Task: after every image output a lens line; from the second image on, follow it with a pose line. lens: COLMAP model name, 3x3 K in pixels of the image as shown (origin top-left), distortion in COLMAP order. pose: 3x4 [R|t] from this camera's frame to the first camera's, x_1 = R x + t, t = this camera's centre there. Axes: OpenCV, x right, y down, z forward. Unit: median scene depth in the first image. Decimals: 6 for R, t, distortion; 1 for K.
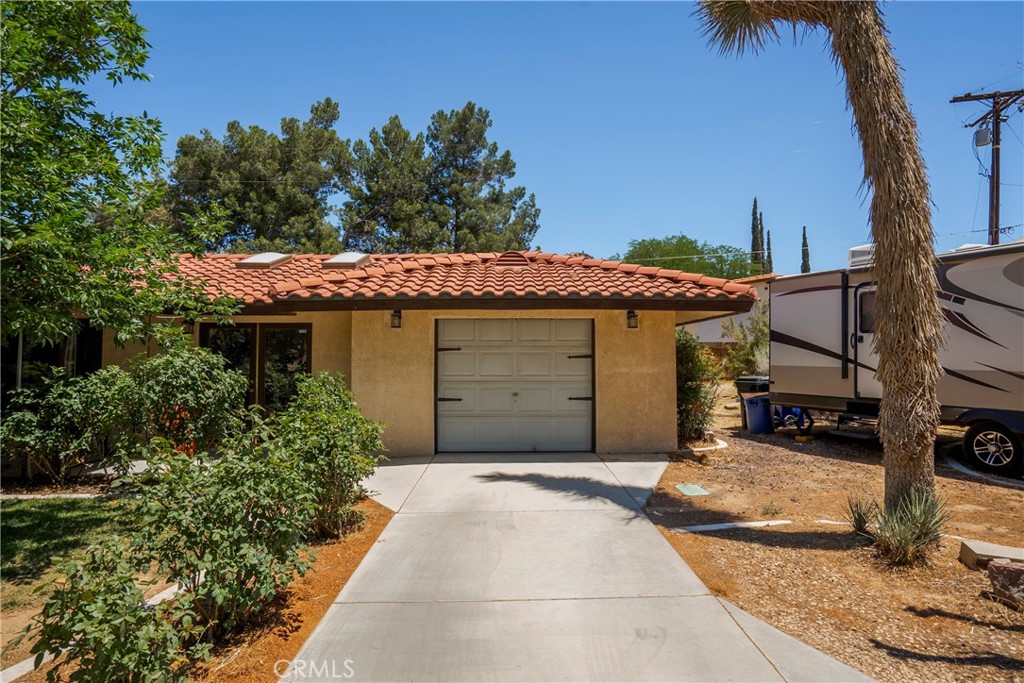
lens RADIAL K [[570.6, 0, 512.0], [0, 570.6, 341.5], [0, 0, 1]] dist [-0.000499, 0.000612]
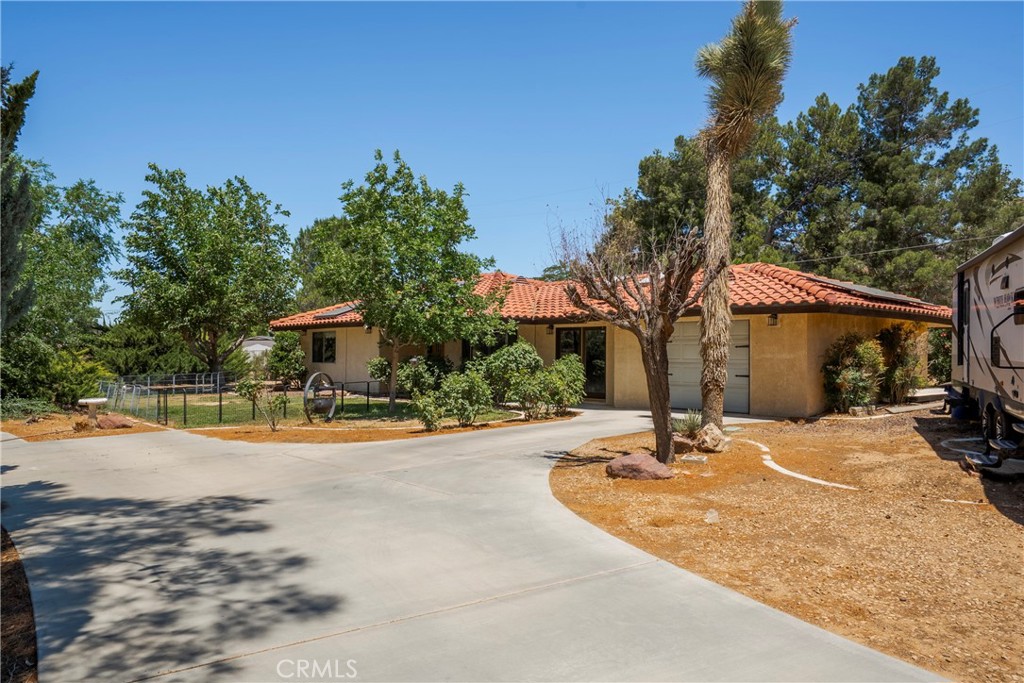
lens RADIAL K [[685.3, 0, 512.0], [0, 685.3, 341.5], [0, 0, 1]] dist [0.024974, 0.000158]
pose [[0.682262, -0.007557, -0.731069, 0.288491], [0.019217, 0.999786, 0.007599, -0.002919], [0.730855, -0.019233, 0.682262, -0.173067]]
